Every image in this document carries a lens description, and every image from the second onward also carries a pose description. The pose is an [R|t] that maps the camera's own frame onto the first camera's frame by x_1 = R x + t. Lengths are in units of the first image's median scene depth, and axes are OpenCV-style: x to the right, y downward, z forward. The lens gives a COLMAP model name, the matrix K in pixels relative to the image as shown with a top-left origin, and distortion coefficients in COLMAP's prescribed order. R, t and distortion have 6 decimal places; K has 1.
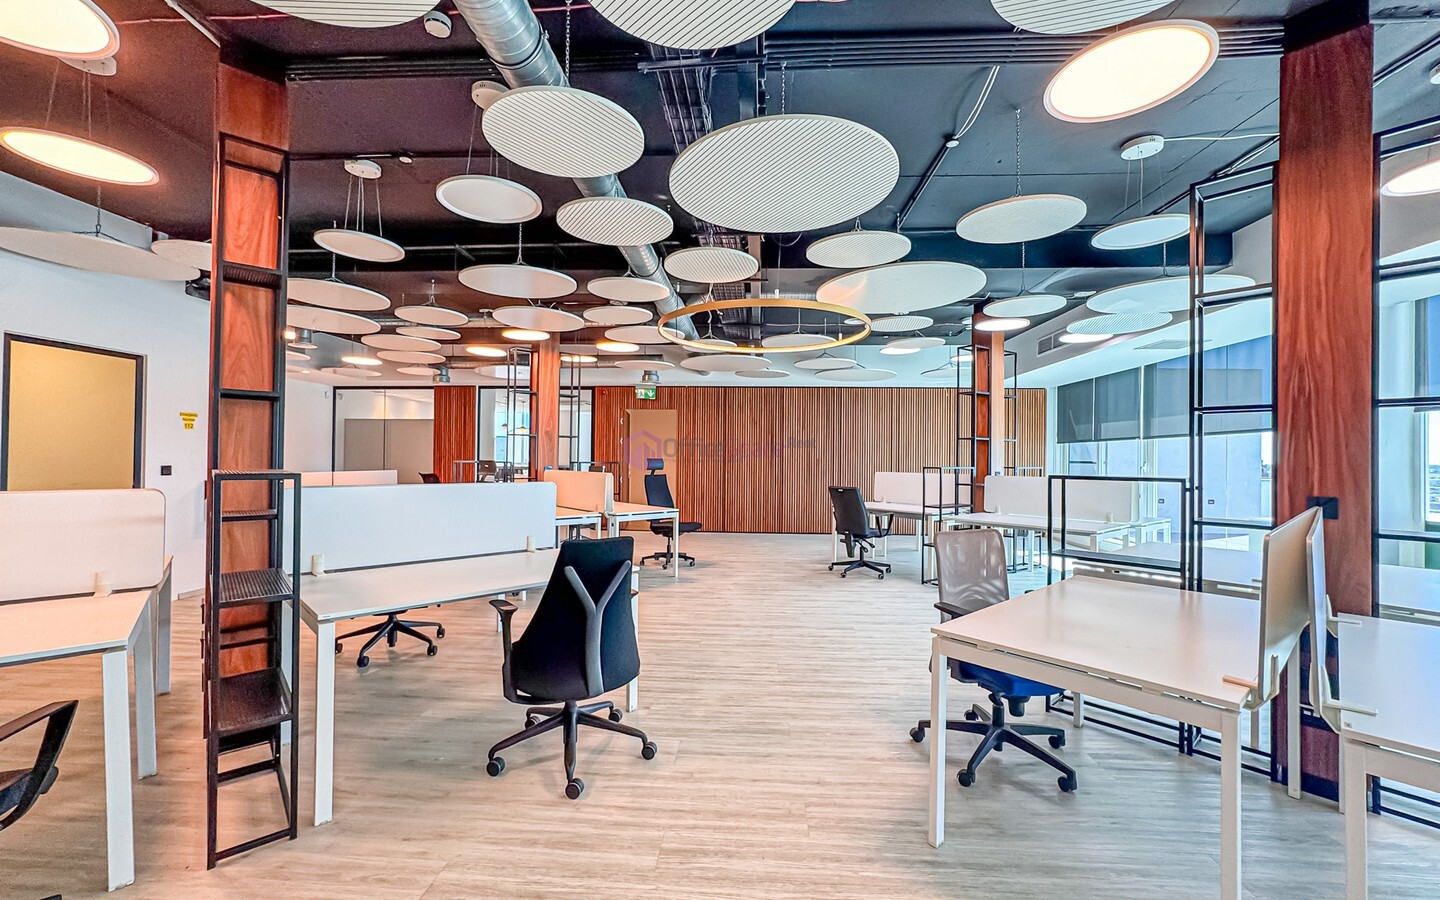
lens RADIAL K [[582.3, 0, 722.3], [0, 582.3, 451.9], [0, 0, 1]] dist [-0.036614, 0.016068]
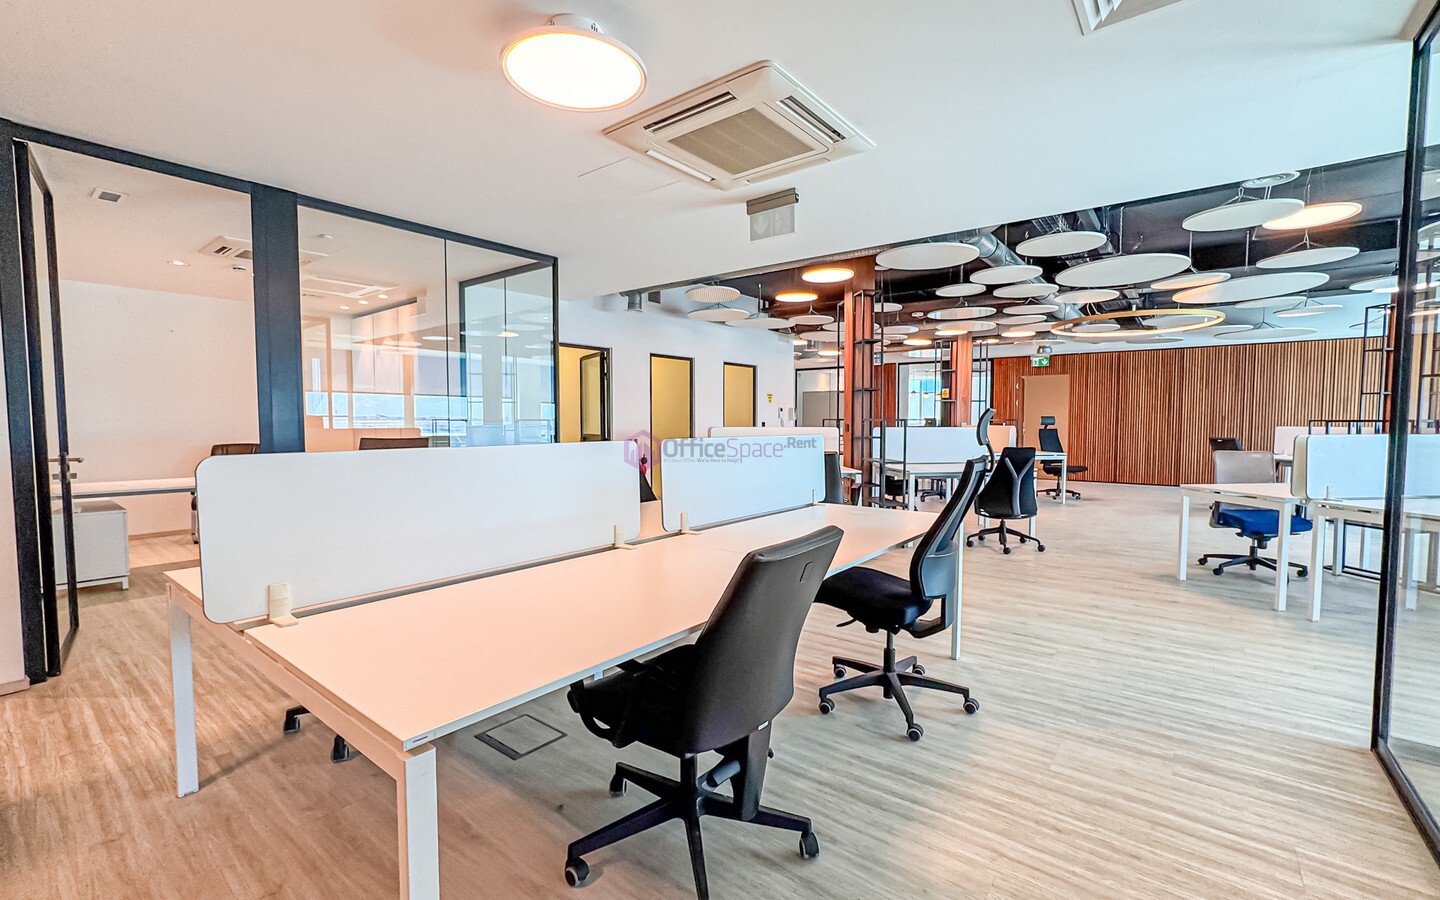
lens RADIAL K [[618.0, 0, 721.6], [0, 618.0, 452.4], [0, 0, 1]] dist [-0.042996, 0.019265]
pose [[0.822150, 0.019797, -0.568926, 0.063140], [0.013703, 0.998417, 0.054545, 0.007477], [0.569106, -0.052640, 0.820578, -0.534812]]
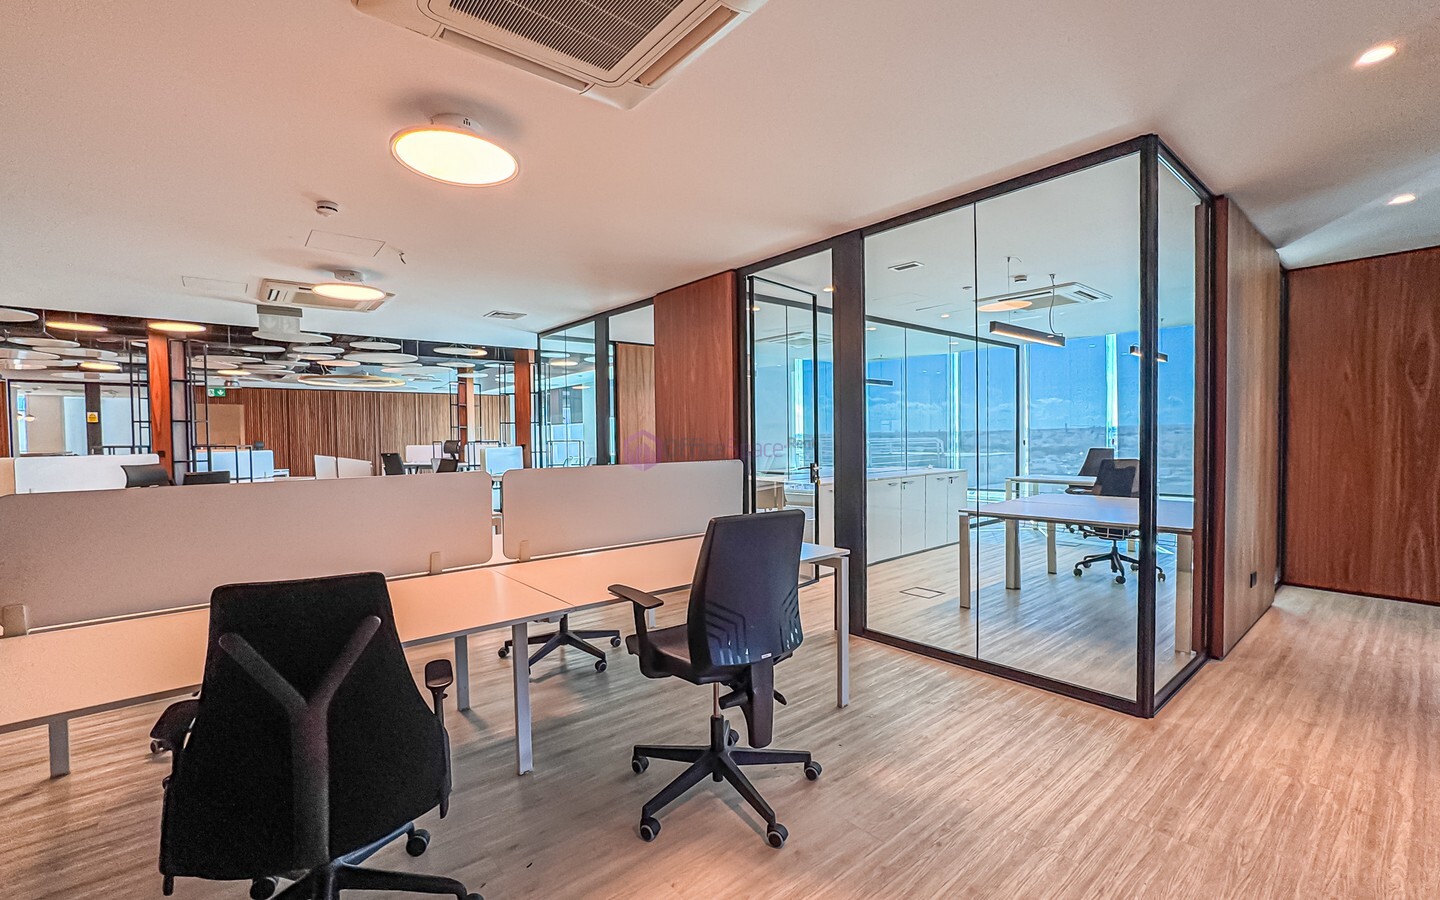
lens RADIAL K [[618.0, 0, 721.6], [0, 618.0, 452.4], [0, 0, 1]] dist [-0.042996, 0.019265]
pose [[0.732777, -0.036616, 0.679483, -0.315843], [0.012787, 0.999116, 0.040050, -0.008260], [-0.680349, -0.020659, 0.732597, -1.071276]]
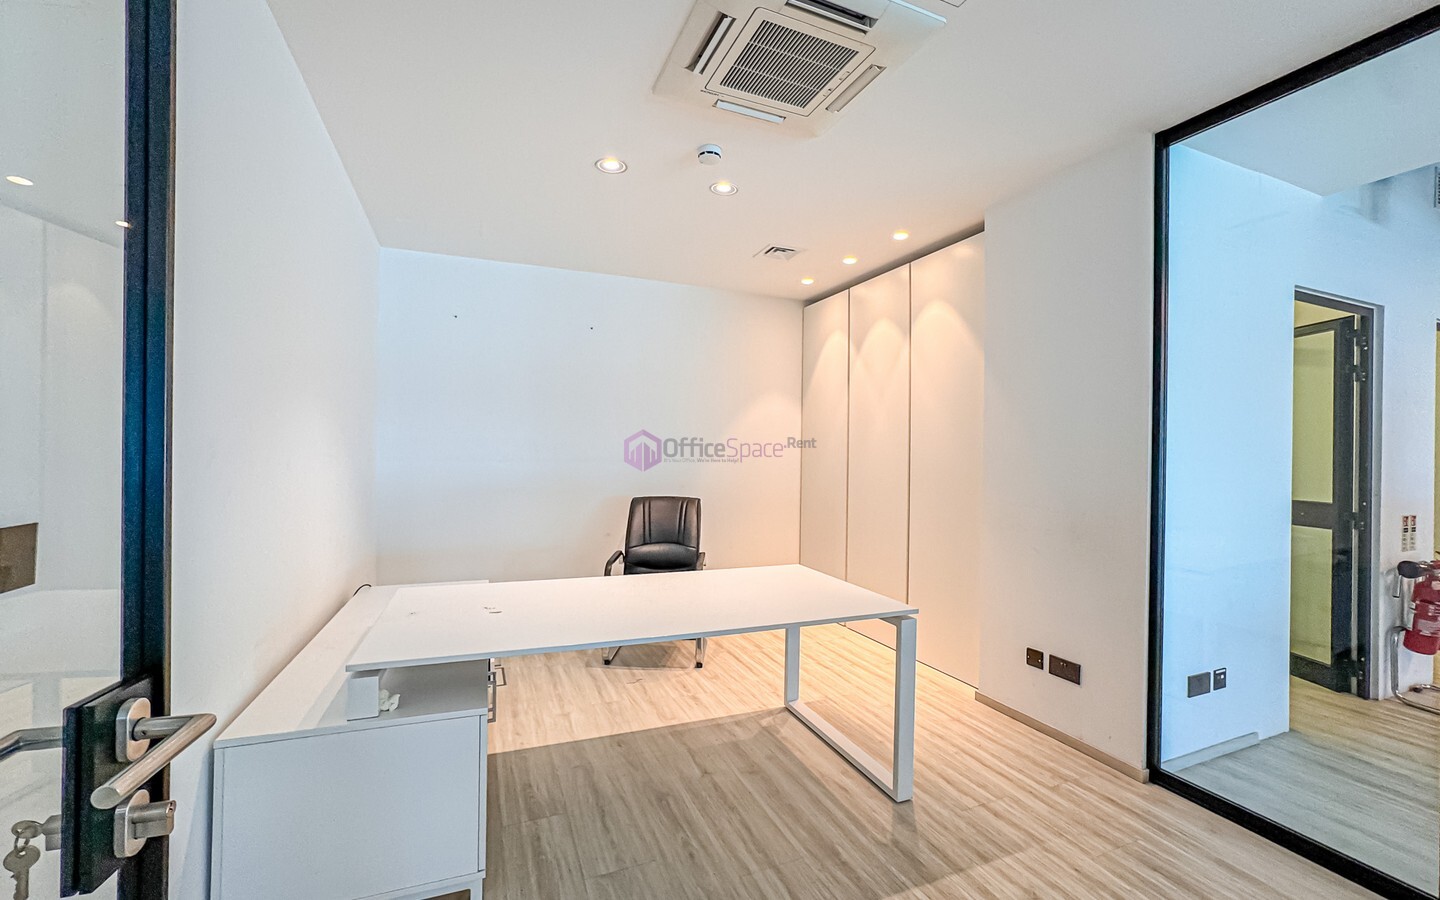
lens RADIAL K [[582.3, 0, 722.3], [0, 582.3, 451.9], [0, 0, 1]] dist [-0.036614, 0.016068]
pose [[0.442801, -0.006449, -0.896597, -0.523982], [-0.000046, 0.999974, -0.007215, -0.004668], [0.896620, 0.003236, 0.442789, -0.398895]]
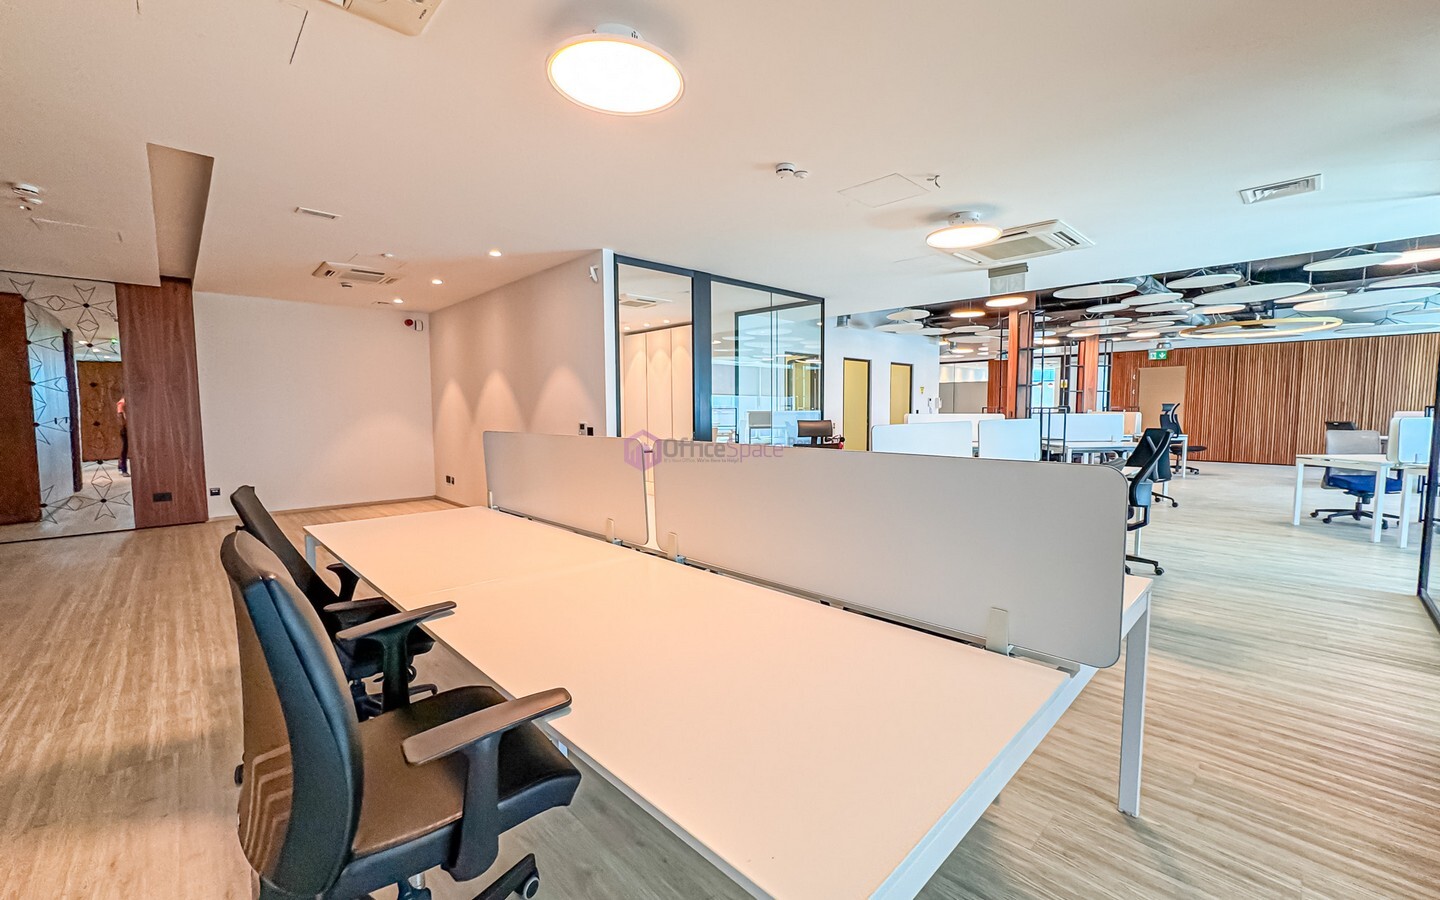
lens RADIAL K [[582.3, 0, 722.3], [0, 582.3, 451.9], [0, 0, 1]] dist [-0.036614, 0.016068]
pose [[0.733601, 0.037598, -0.678540, 0.048717], [0.019195, 0.996924, 0.075993, 0.000514], [0.679309, -0.068773, 0.730622, -0.895613]]
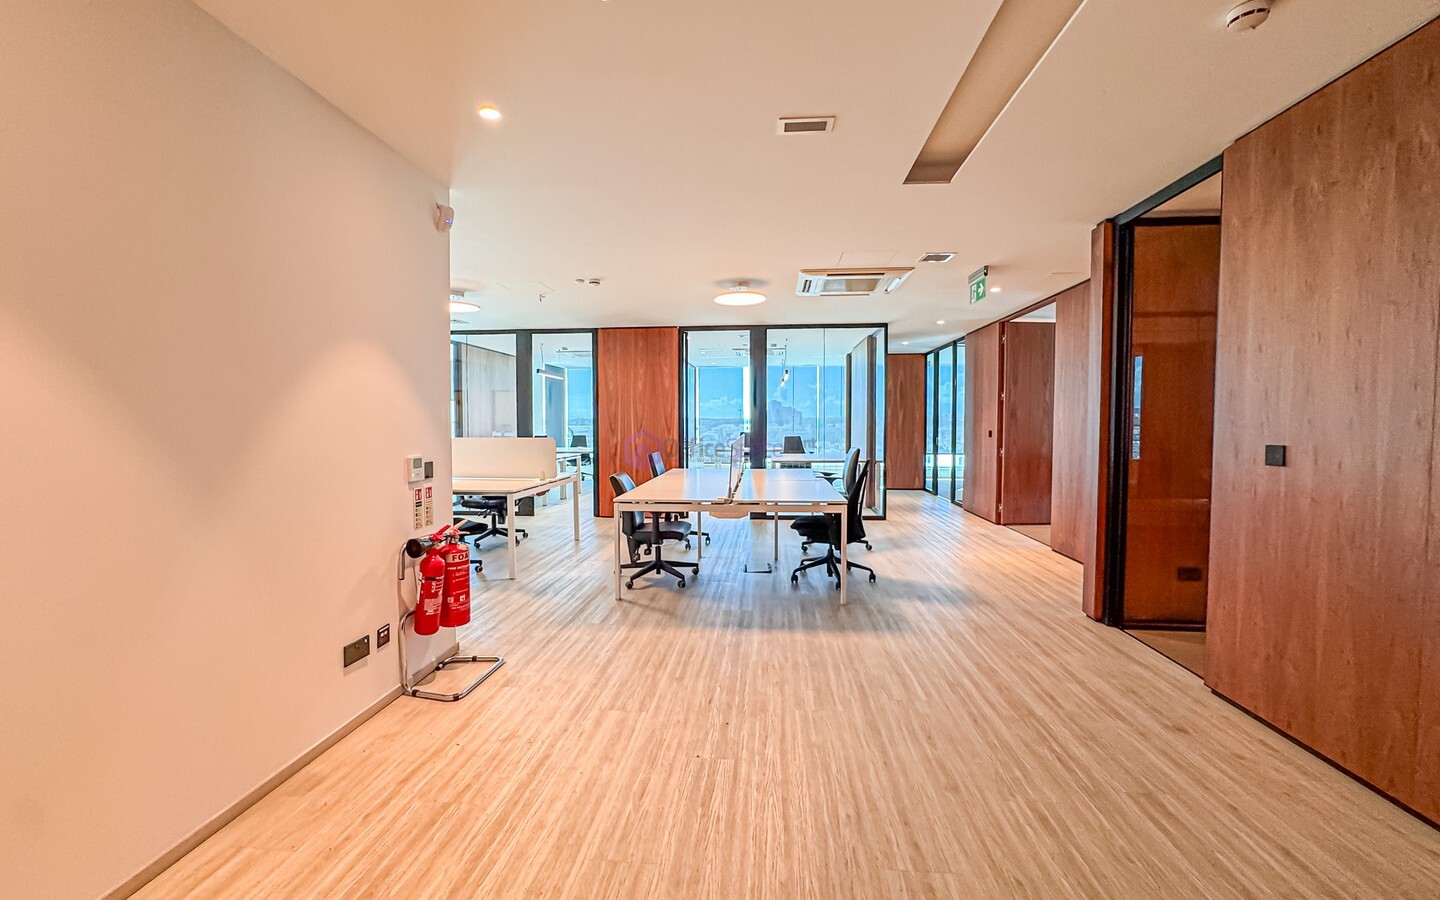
lens RADIAL K [[582.3, 0, 722.3], [0, 582.3, 451.9], [0, 0, 1]] dist [-0.036614, 0.016068]
pose [[0.030558, -0.060823, 0.997681, -0.934446], [-0.004762, 0.998127, 0.060996, -0.012103], [-0.999522, -0.006615, 0.030211, -0.713398]]
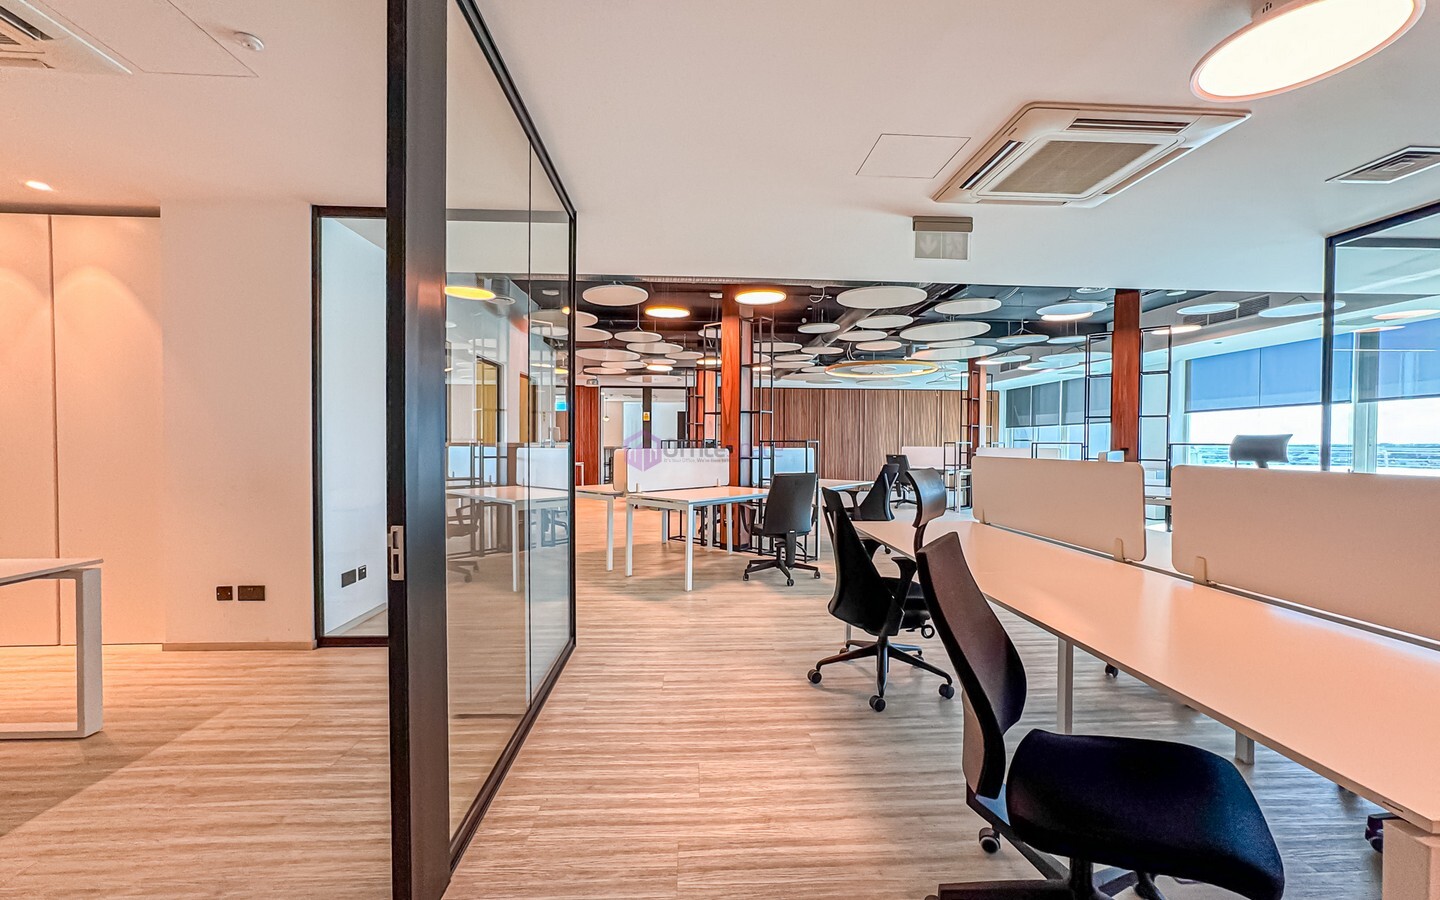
lens RADIAL K [[582.3, 0, 722.3], [0, 582.3, 451.9], [0, 0, 1]] dist [-0.036614, 0.016068]
pose [[0.993566, -0.006477, 0.113065, -0.427980], [0.003352, 0.999607, 0.027814, 0.003470], [-0.113201, -0.027256, 0.993198, -0.542362]]
